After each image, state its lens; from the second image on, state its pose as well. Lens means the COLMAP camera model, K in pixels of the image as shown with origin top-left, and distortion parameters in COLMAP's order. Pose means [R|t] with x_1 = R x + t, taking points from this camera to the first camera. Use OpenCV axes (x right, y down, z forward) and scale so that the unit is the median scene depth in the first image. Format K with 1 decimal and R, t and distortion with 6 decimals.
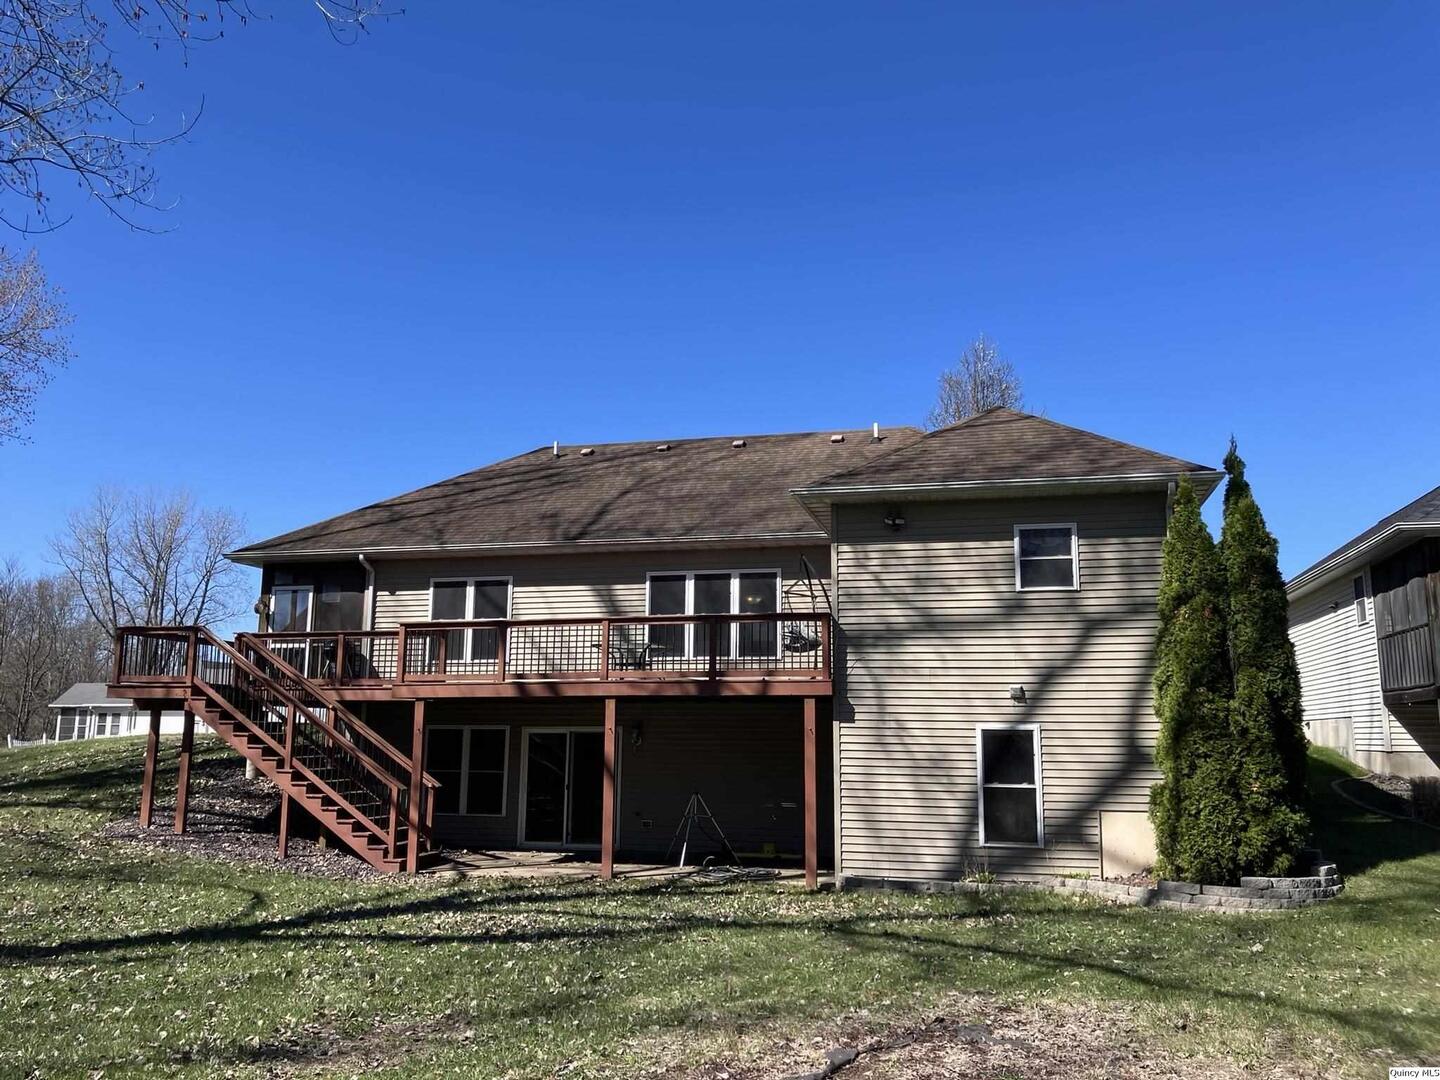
lens RADIAL K [[1153.4, 0, 720.0], [0, 1153.4, 540.0], [0, 0, 1]] dist [0.009767, -0.001510]
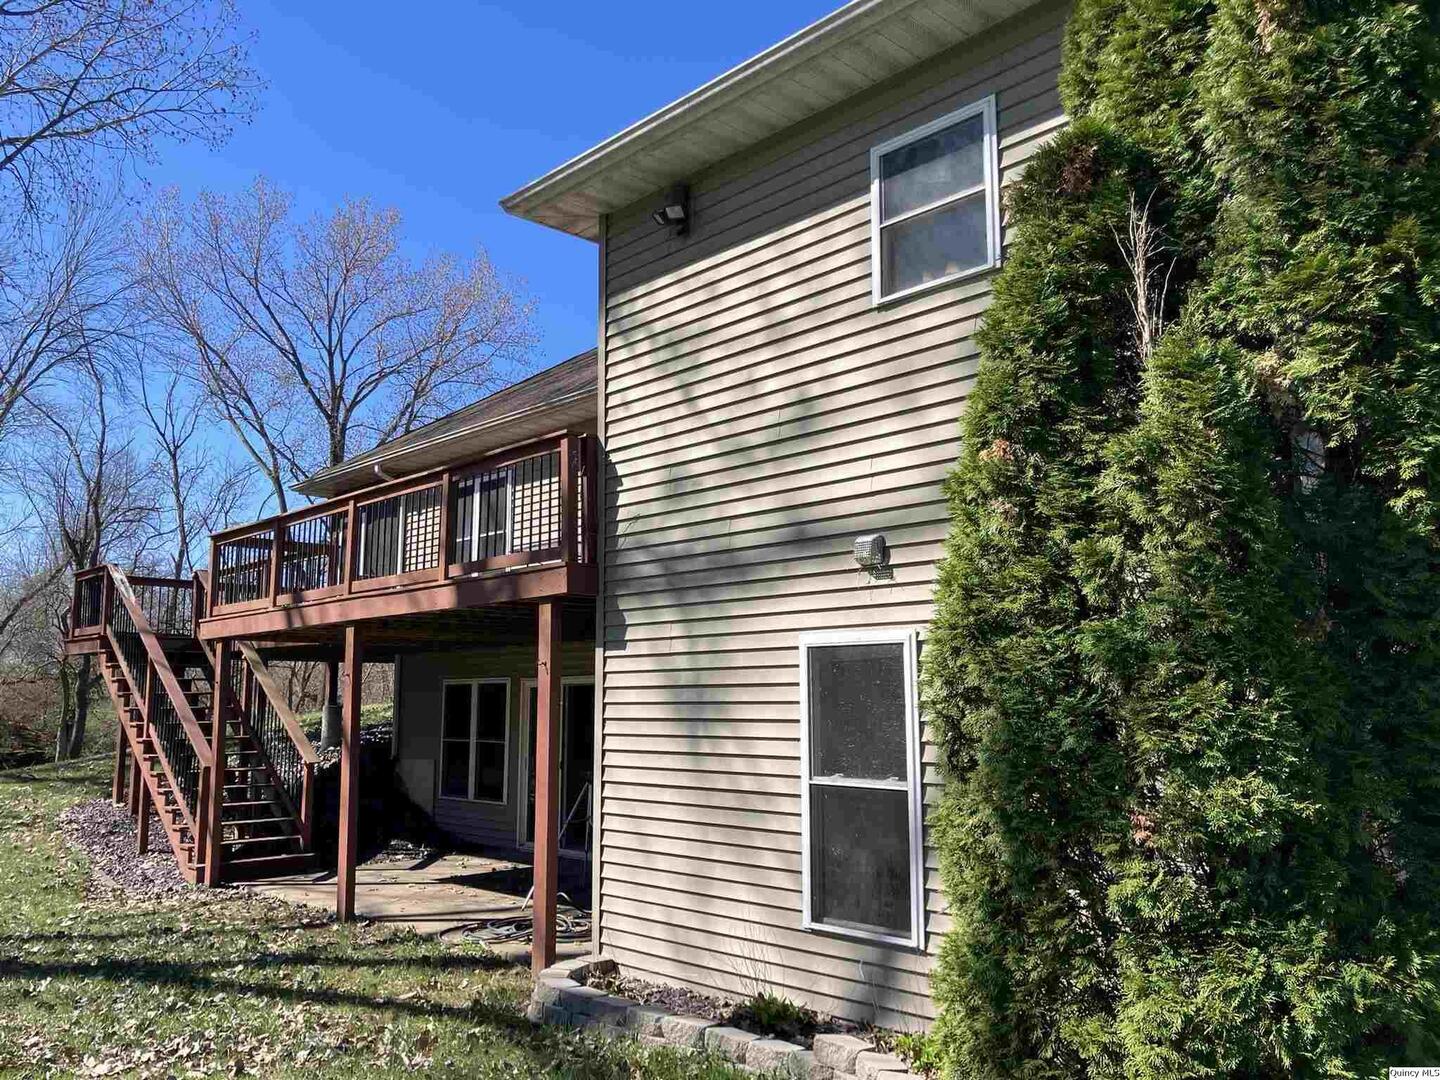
lens RADIAL K [[1153.4, 0, 720.0], [0, 1153.4, 540.0], [0, 0, 1]] dist [0.009767, -0.001510]
pose [[0.844828, -0.089057, -0.527574, 0.419568], [0.104609, 0.994513, -0.000364, 0.120148], [0.524712, -0.054881, 0.849509, 0.618833]]
